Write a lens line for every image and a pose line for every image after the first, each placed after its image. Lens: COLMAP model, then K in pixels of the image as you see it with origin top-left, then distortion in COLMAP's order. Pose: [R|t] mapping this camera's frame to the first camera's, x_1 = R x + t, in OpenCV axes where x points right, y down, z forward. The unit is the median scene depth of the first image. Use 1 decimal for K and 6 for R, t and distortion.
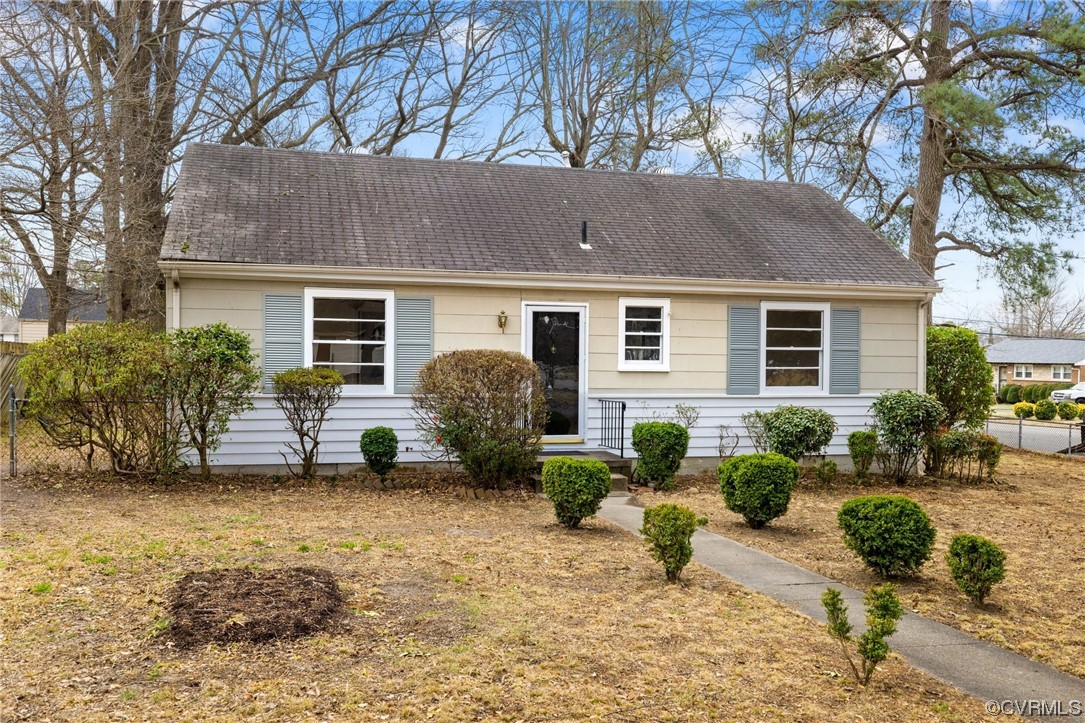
lens RADIAL K [[961.6, 0, 544.1], [0, 961.6, 364.3], [0, 0, 1]] dist [0.008224, 0.013058]
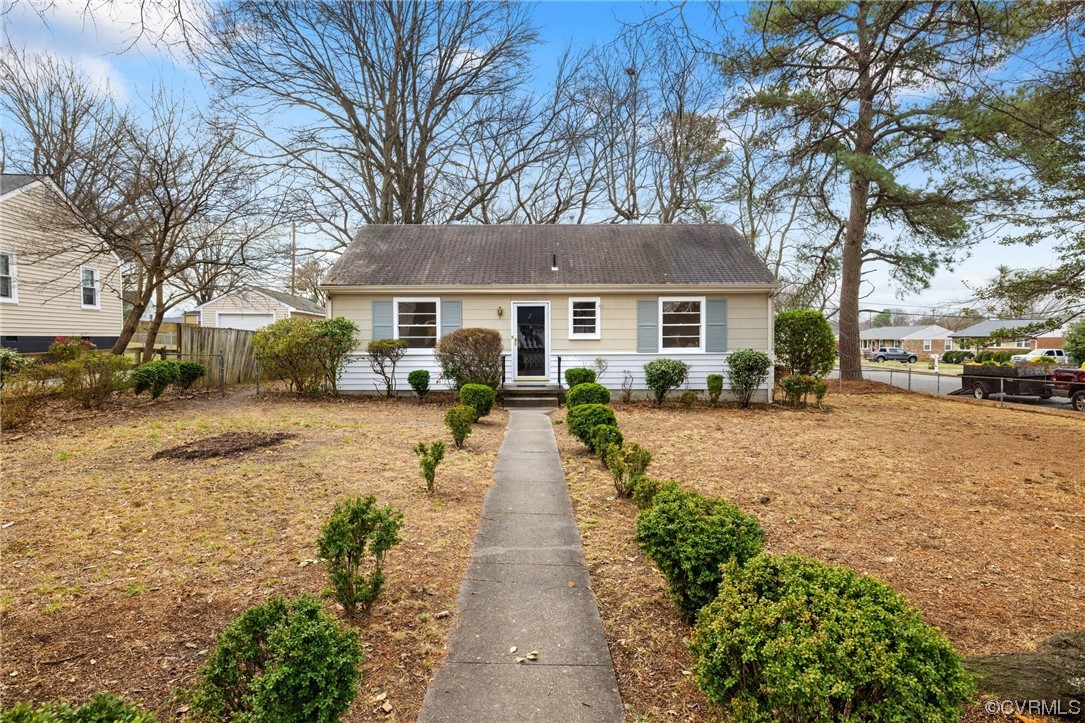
lens RADIAL K [[559.5, 0, 541.9], [0, 559.5, 352.1], [0, 0, 1]] dist [0.002455, -0.000517]
pose [[0.963655, -0.007808, -0.267036, 0.295675], [0.011551, 0.999856, 0.012450, 0.016148], [0.266900, -0.015082, 0.963606, 0.013983]]
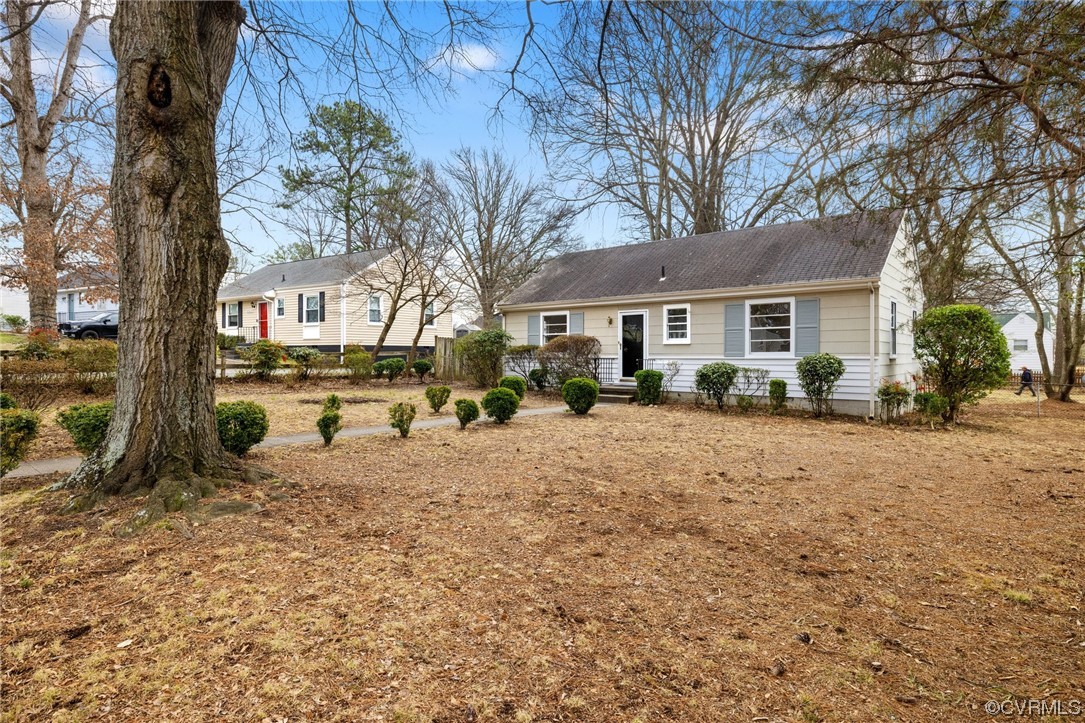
lens RADIAL K [[550.4, 0, 540.0], [0, 550.4, 358.4], [0, 0, 1]] dist [0.000278, -0.000027]
pose [[0.546729, 0.006412, -0.837285, 0.839087], [0.018143, 0.999645, 0.019502, 0.009462], [0.837113, -0.025853, 0.546419, 0.201250]]
